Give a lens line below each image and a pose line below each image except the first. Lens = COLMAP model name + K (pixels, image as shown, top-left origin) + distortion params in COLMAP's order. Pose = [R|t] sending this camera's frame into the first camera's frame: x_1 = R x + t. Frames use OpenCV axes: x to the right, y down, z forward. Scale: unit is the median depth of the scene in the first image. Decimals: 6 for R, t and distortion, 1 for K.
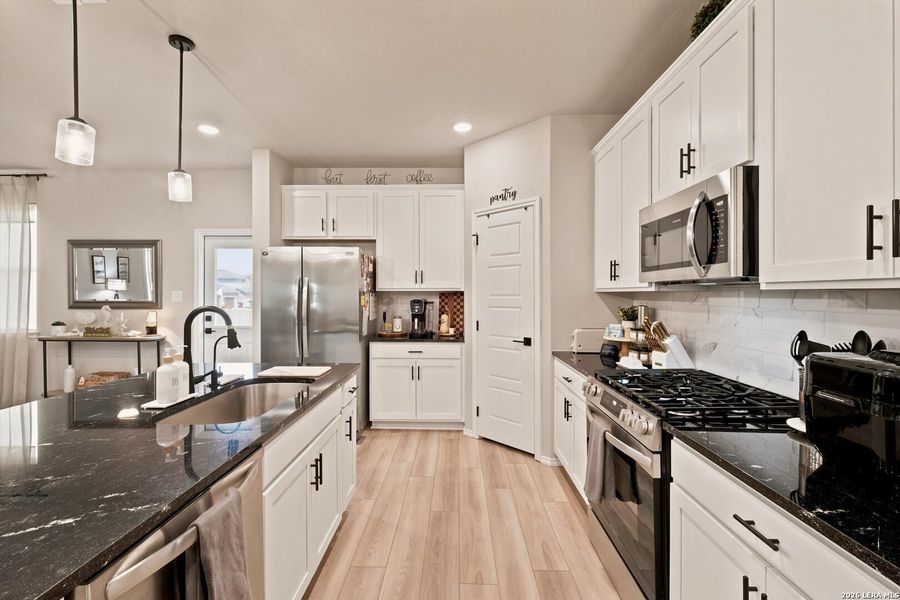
lens RADIAL K [[395.2, 0, 449.3], [0, 395.2, 292.8], [0, 0, 1]] dist [-0.003021, -0.000783]
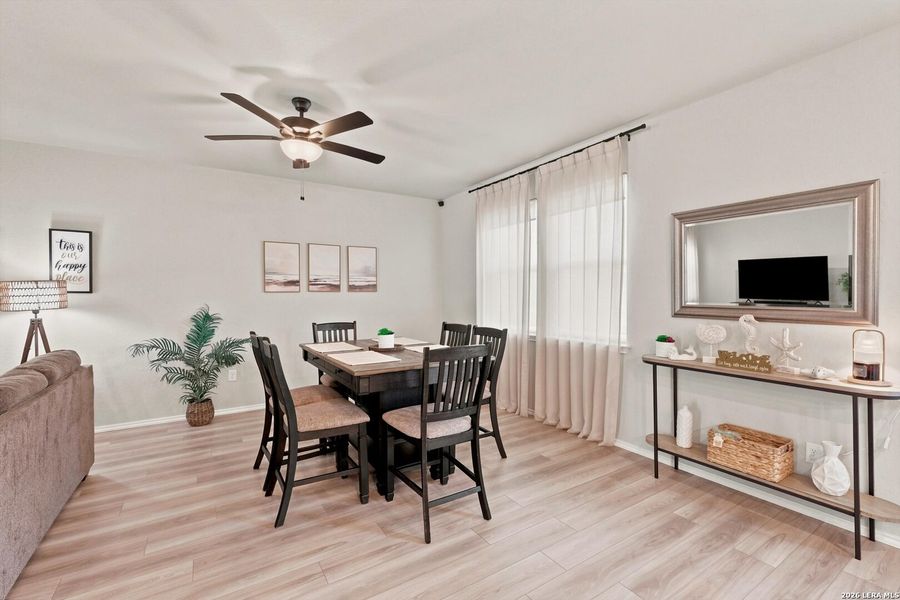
lens RADIAL K [[394.8, 0, 446.3], [0, 394.8, 297.0], [0, 0, 1]] dist [0.000016, -0.000220]
pose [[0.546377, 0.004148, -0.837529, -0.932950], [0.001035, 0.999984, 0.005628, 0.003909], [0.837538, -0.003942, 0.546364, 0.469061]]
